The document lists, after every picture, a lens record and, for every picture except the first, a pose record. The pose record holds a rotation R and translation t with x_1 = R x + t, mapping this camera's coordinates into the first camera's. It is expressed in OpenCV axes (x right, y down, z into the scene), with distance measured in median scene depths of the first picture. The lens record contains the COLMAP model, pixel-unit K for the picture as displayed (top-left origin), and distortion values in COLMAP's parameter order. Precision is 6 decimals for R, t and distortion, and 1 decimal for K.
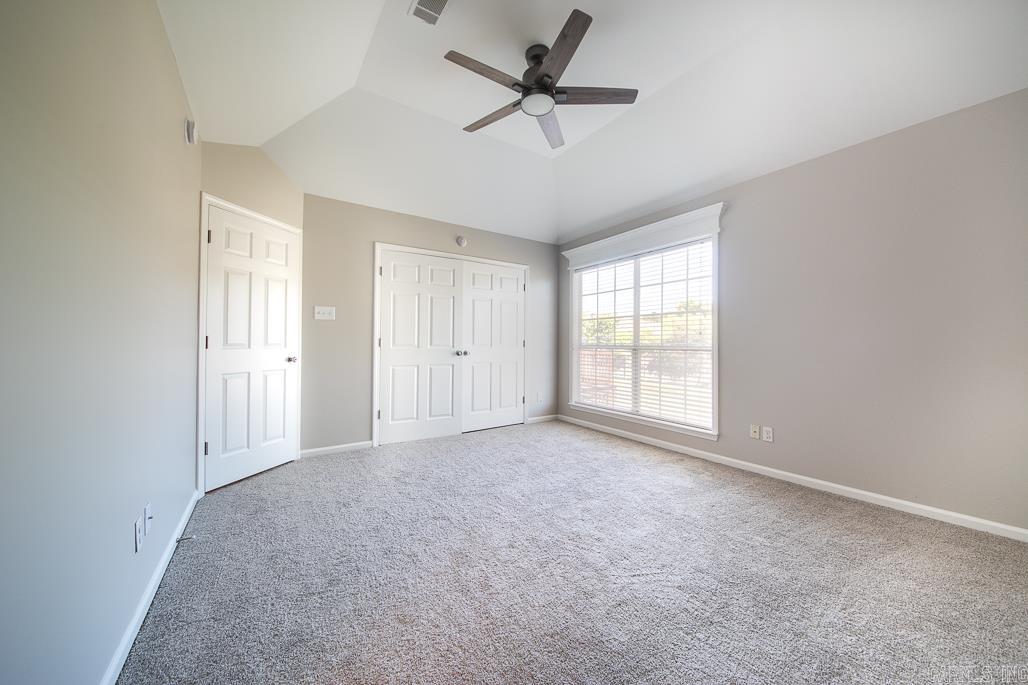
lens RADIAL K [[360.8, 0, 509.0], [0, 360.8, 340.6], [0, 0, 1]] dist [-0.003886, -0.005036]
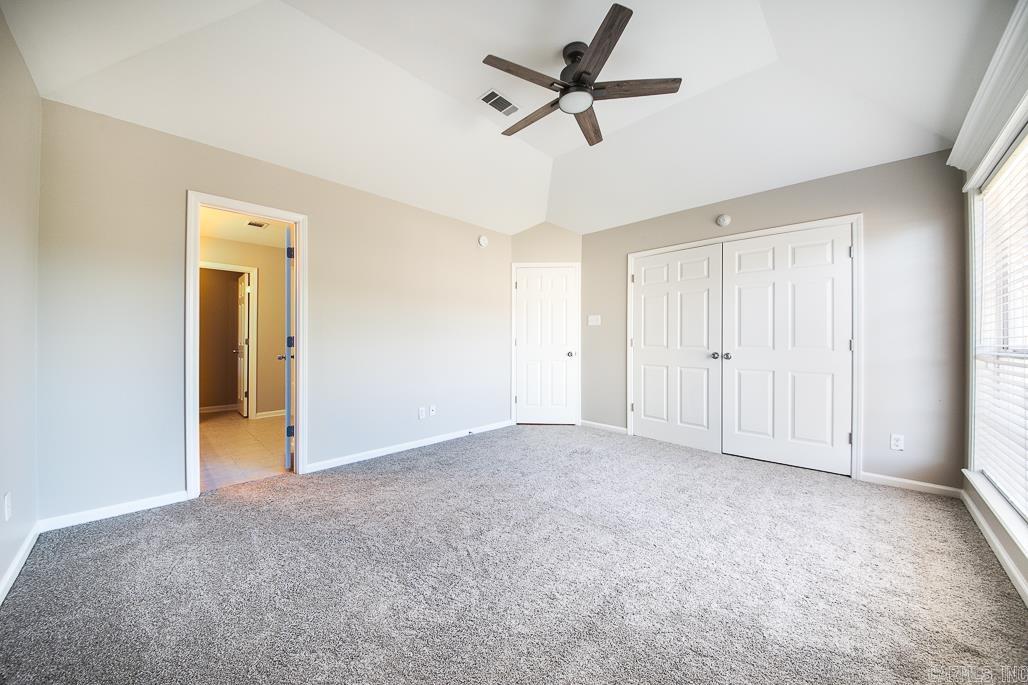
lens RADIAL K [[360.8, 0, 508.2], [0, 360.8, 341.3], [0, 0, 1]] dist [-0.003886, -0.005036]
pose [[0.188615, -0.000591, -0.982051, 0.649529], [0.004818, 0.999988, 0.000323, -0.001267], [0.982039, -0.004793, 0.188615, 0.401943]]
